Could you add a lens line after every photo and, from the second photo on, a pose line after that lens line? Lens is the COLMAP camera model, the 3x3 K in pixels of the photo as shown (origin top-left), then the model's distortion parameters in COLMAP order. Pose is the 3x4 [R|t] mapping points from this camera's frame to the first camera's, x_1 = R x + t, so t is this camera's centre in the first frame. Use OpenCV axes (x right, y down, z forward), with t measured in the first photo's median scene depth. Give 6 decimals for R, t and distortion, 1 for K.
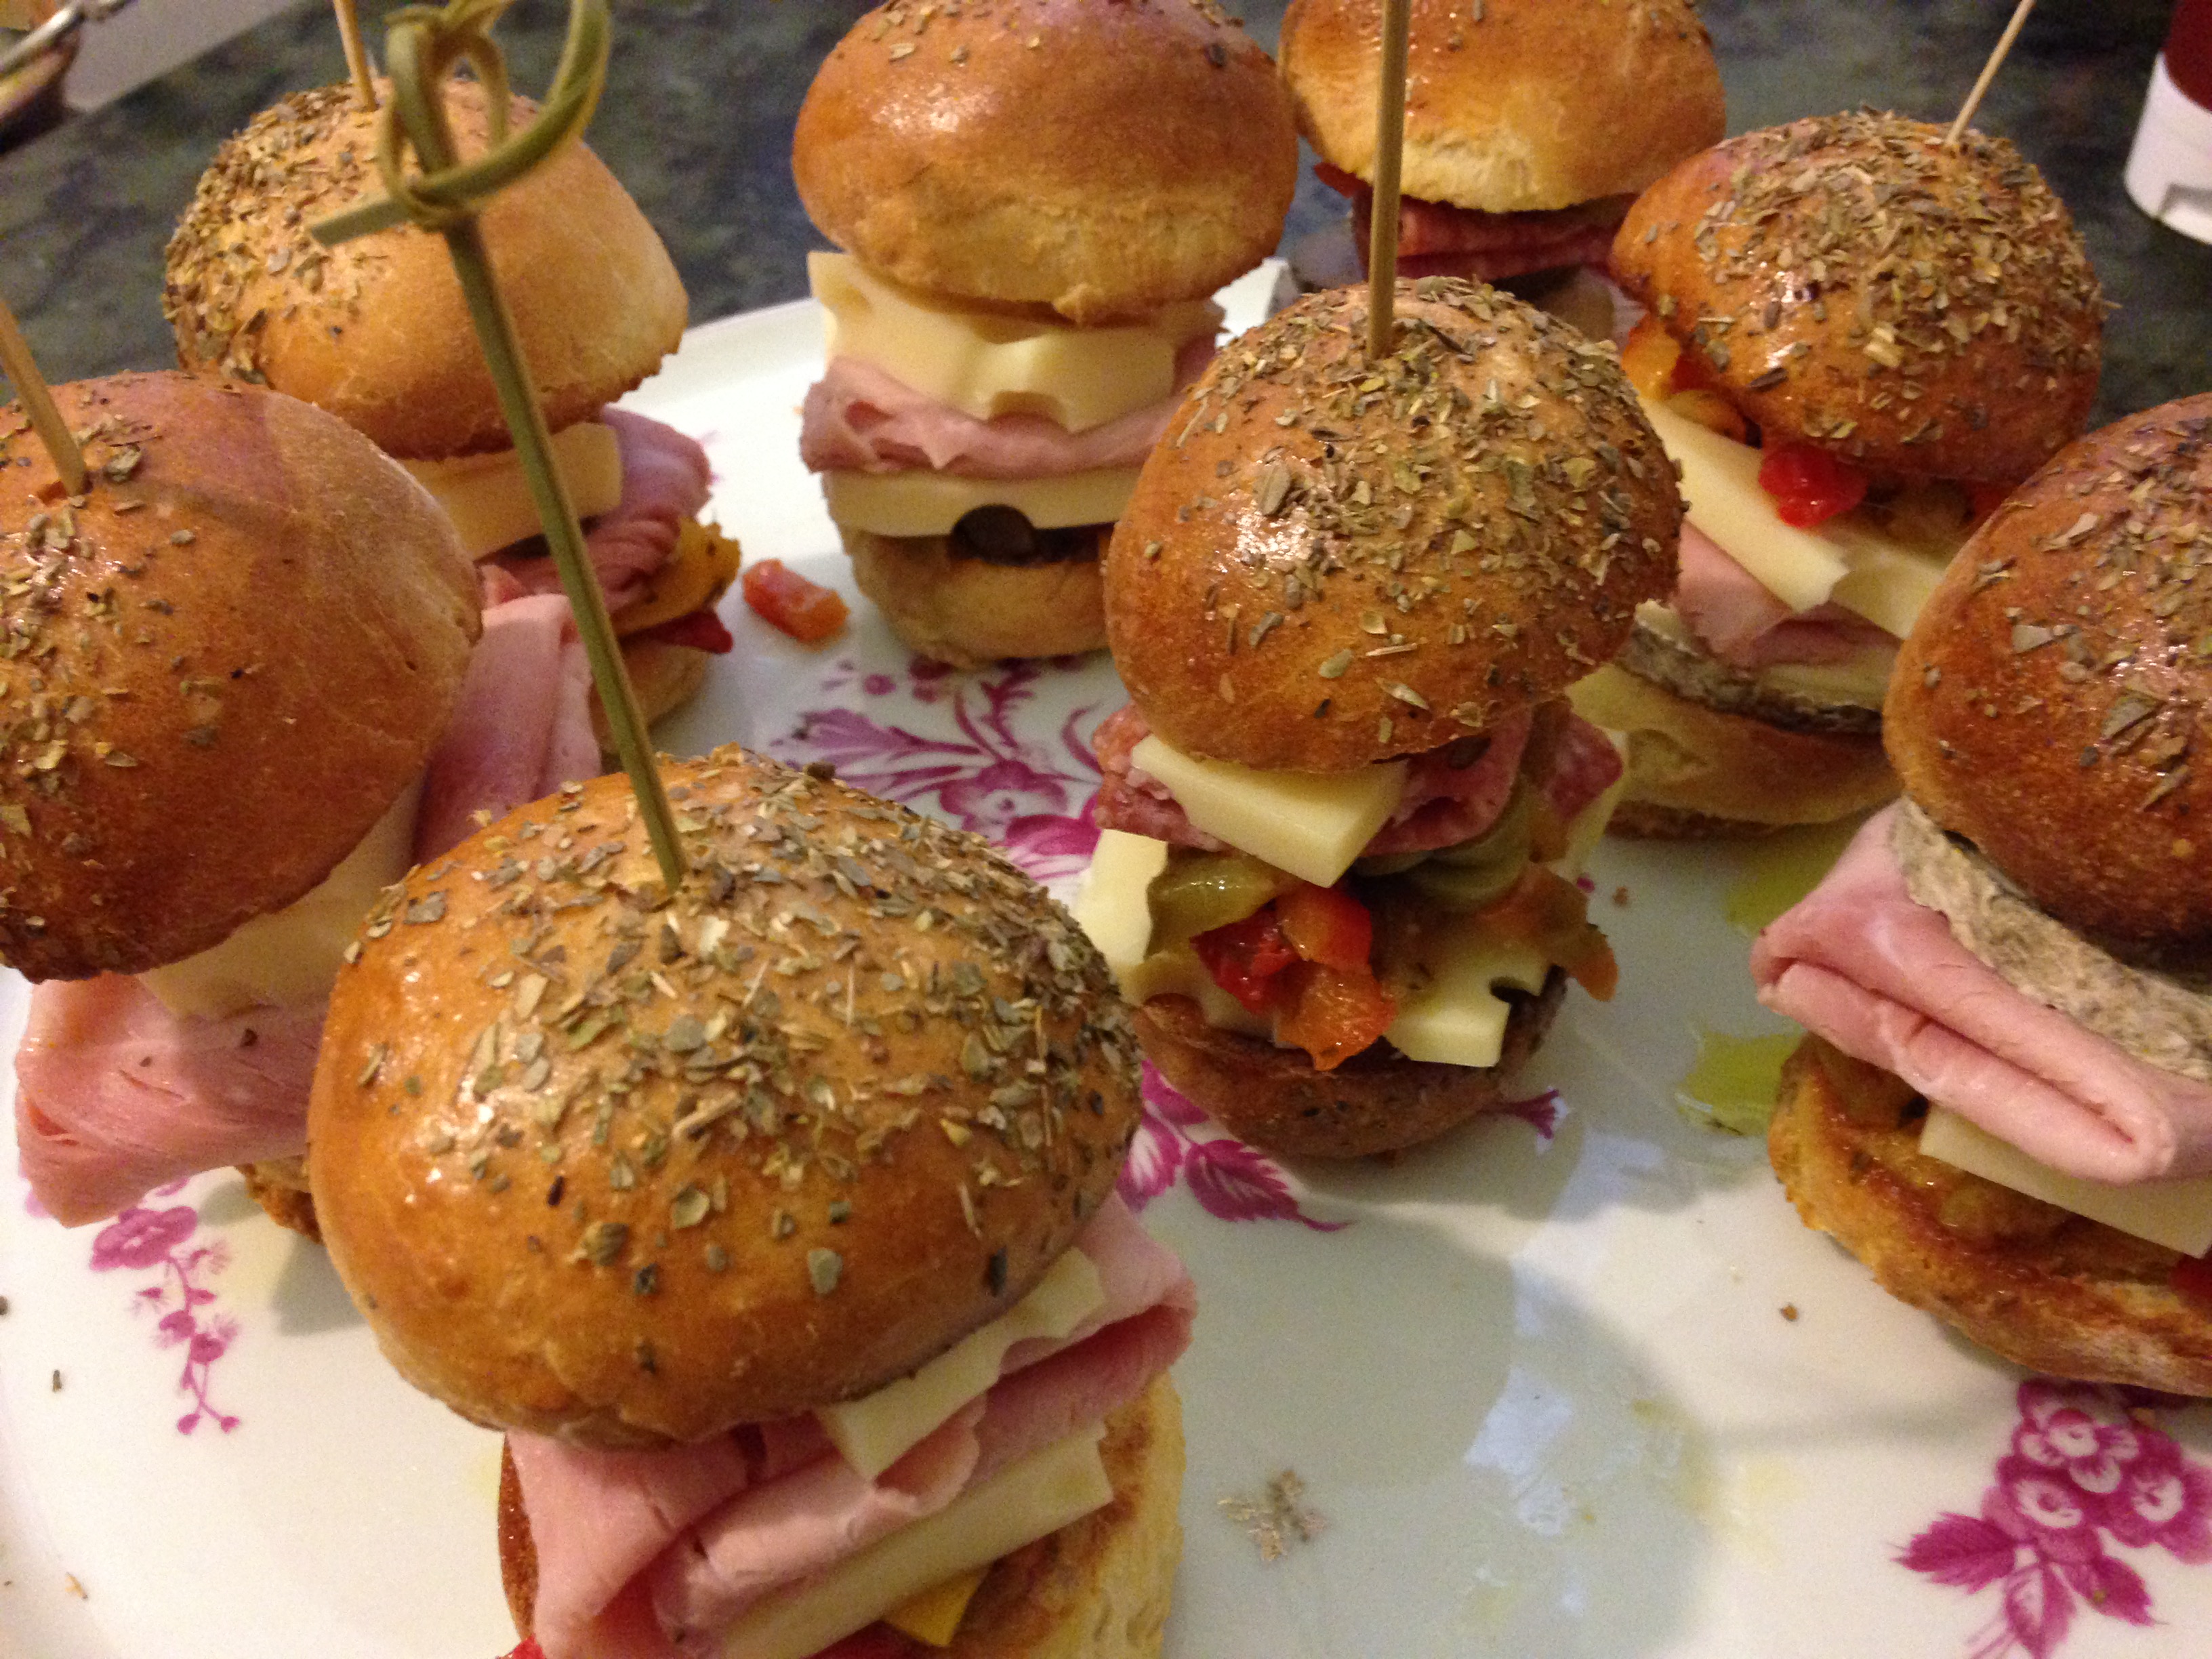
lens RADIAL K [[2158.6, 0, 1106.0], [0, 2158.6, 829.5], [0, 0, 1]] dist [0.128101, -0.232632]
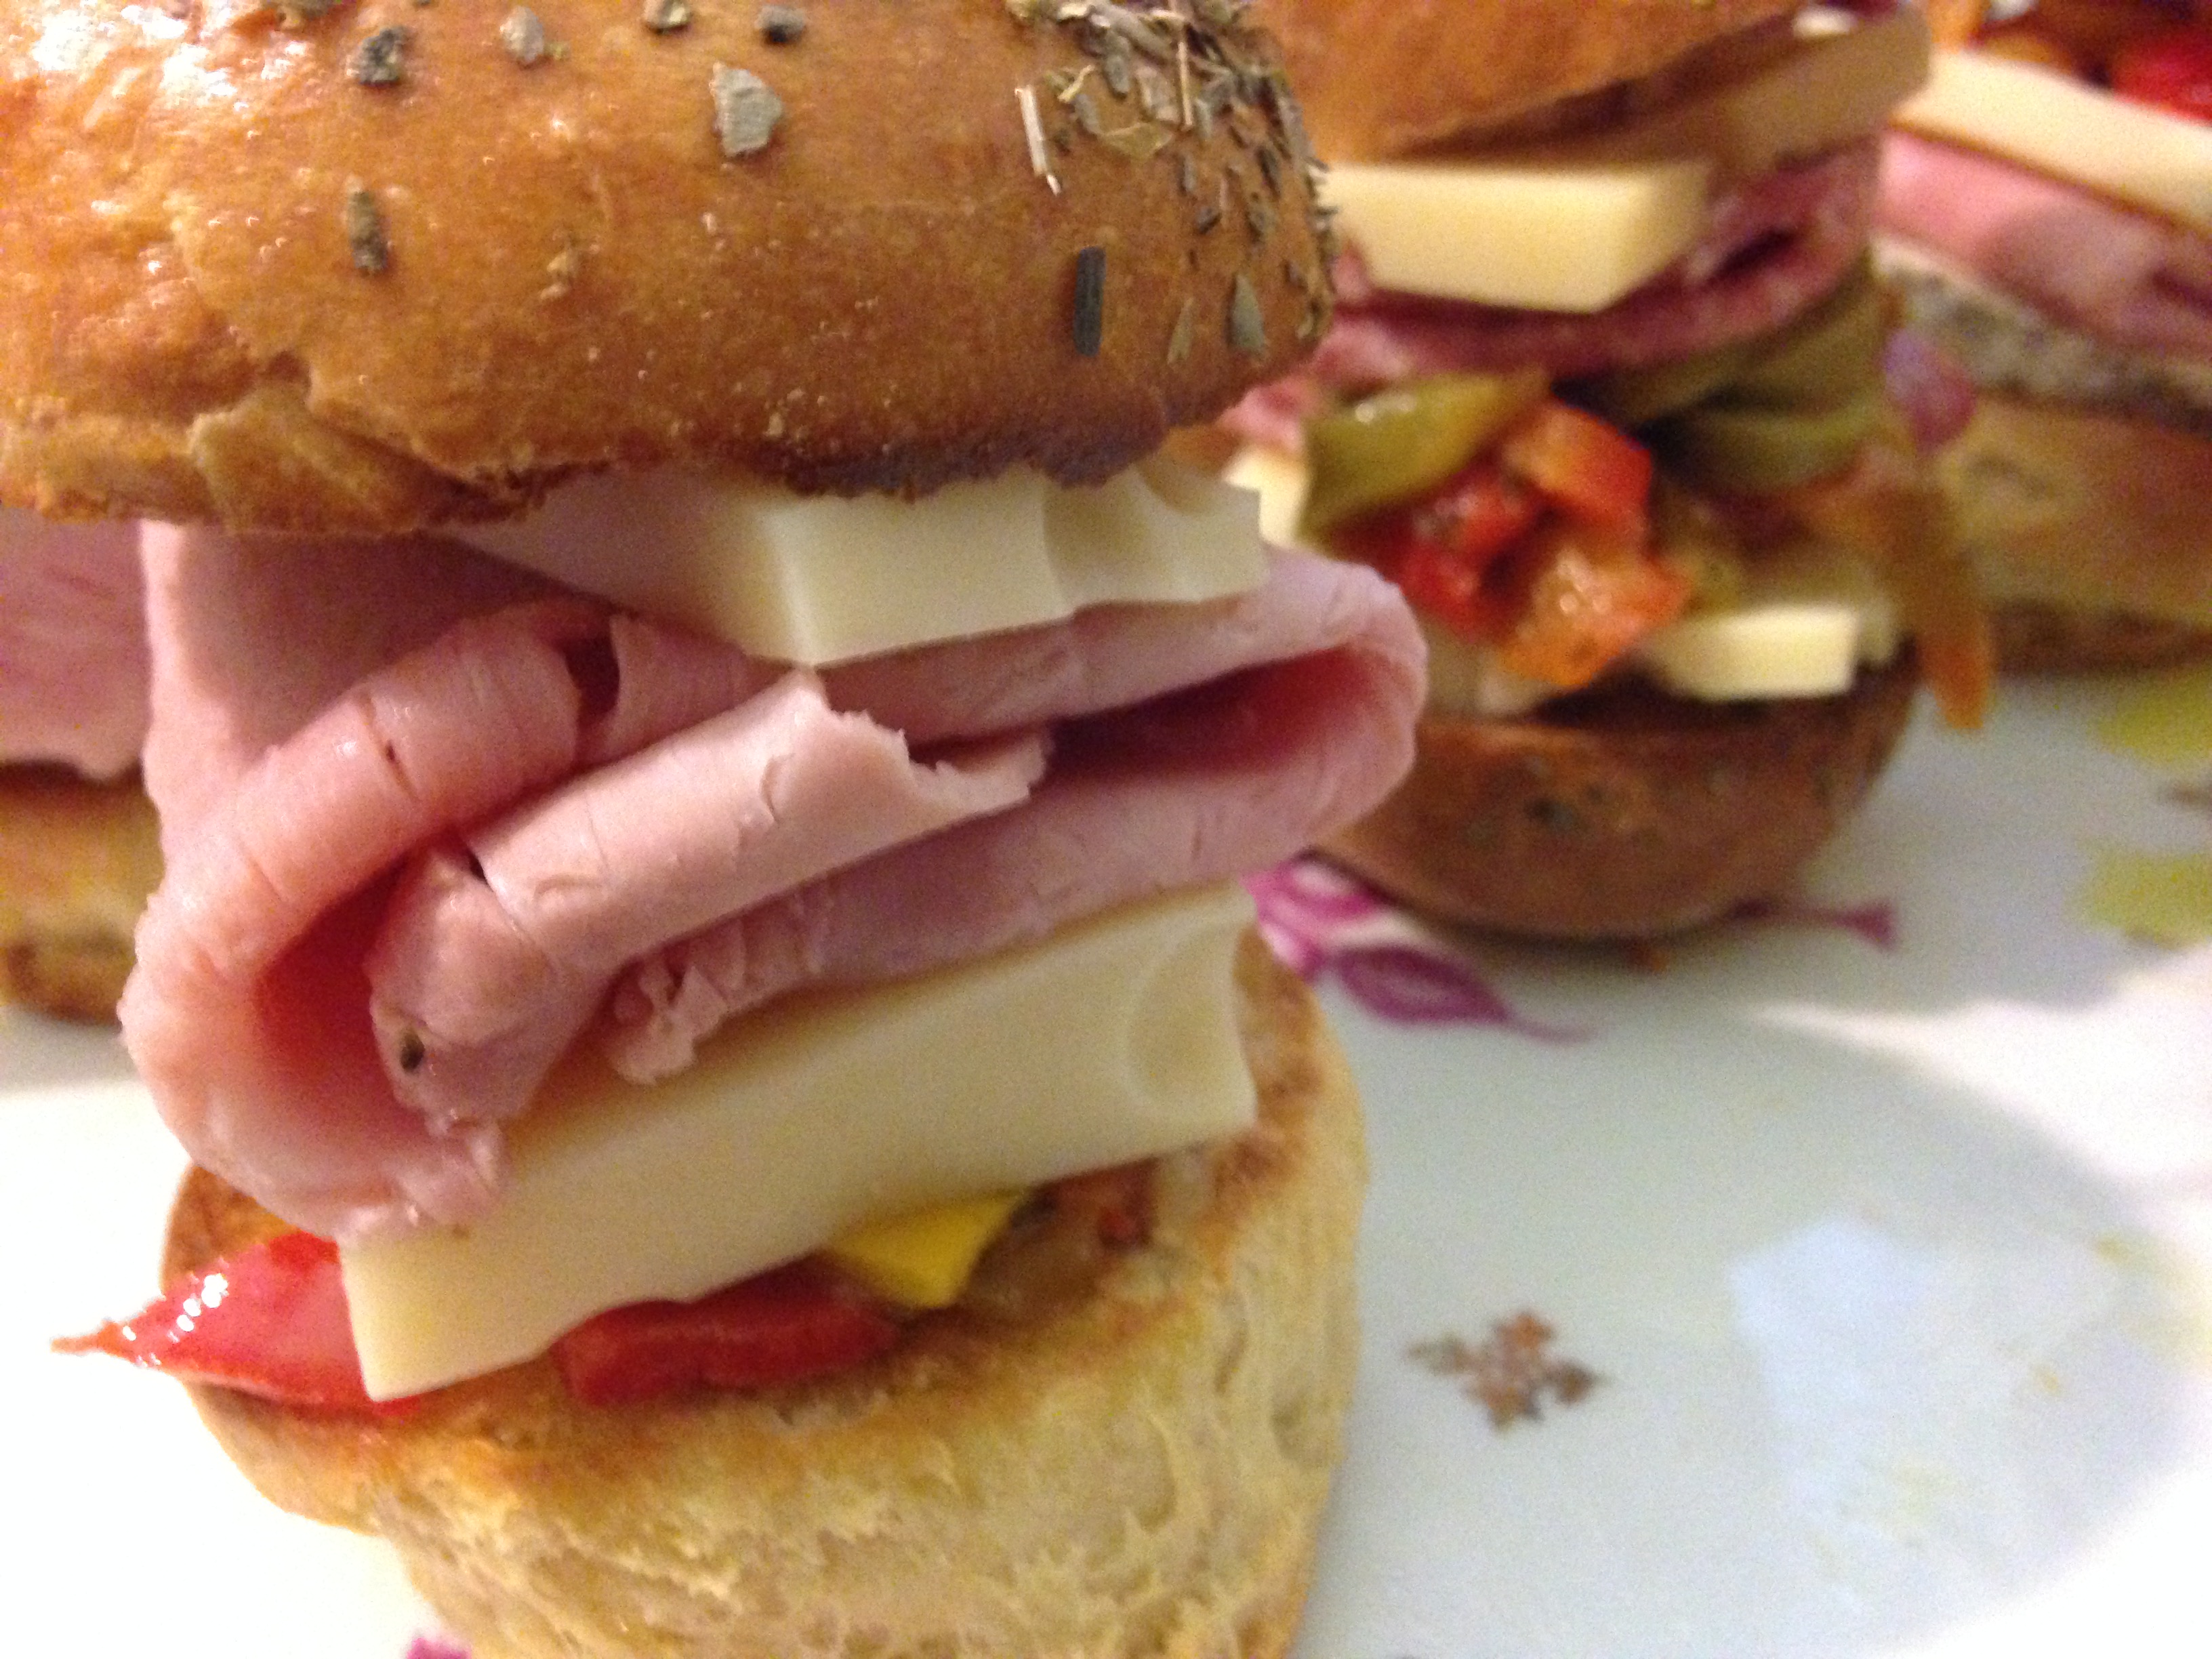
lens RADIAL K [[2158.6, 0, 1106.0], [0, 2158.6, 829.5], [0, 0, 1]] dist [0.128101, -0.232632]
pose [[0.998924, 0.033725, -0.031831, -0.023220], [-0.041165, 0.960922, -0.273741, 0.453356], [0.021355, 0.274757, 0.961276, 0.516442]]
